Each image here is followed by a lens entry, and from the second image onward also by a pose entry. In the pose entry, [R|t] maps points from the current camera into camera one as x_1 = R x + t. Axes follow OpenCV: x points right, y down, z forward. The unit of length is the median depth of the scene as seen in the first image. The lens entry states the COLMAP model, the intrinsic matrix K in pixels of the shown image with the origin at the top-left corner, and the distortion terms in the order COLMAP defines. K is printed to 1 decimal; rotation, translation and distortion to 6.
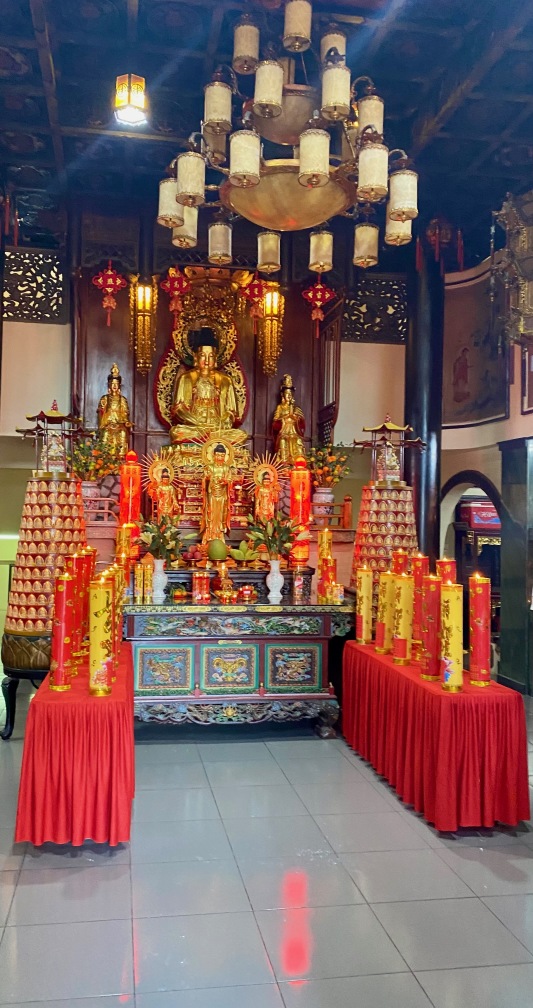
lens RADIAL K [[867.7, 0, 266.5], [0, 867.7, 504.0], [0, 0, 1]] dist [-0.005878, -0.009910]
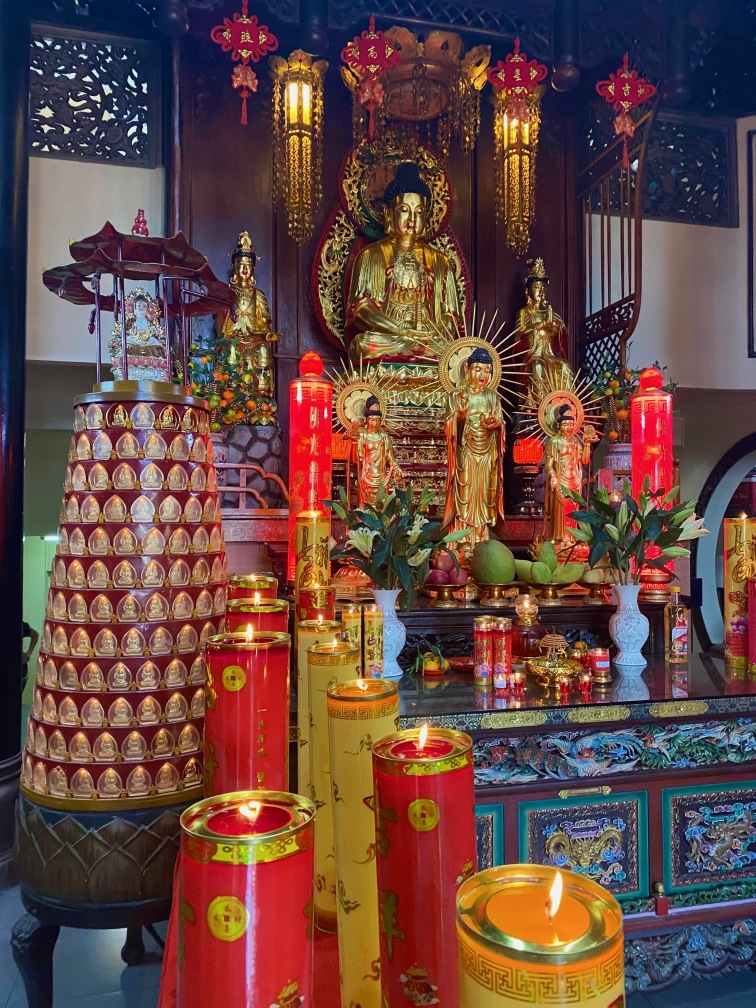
lens RADIAL K [[766.4, 0, 378.0], [0, 766.4, 504.0], [0, 0, 1]] dist [-0.009122, -0.036222]
pose [[0.997486, -0.017579, 0.068644, -0.130083], [0.017133, 0.999828, 0.007083, 0.014615], [-0.068757, -0.005889, 0.997616, 0.516087]]
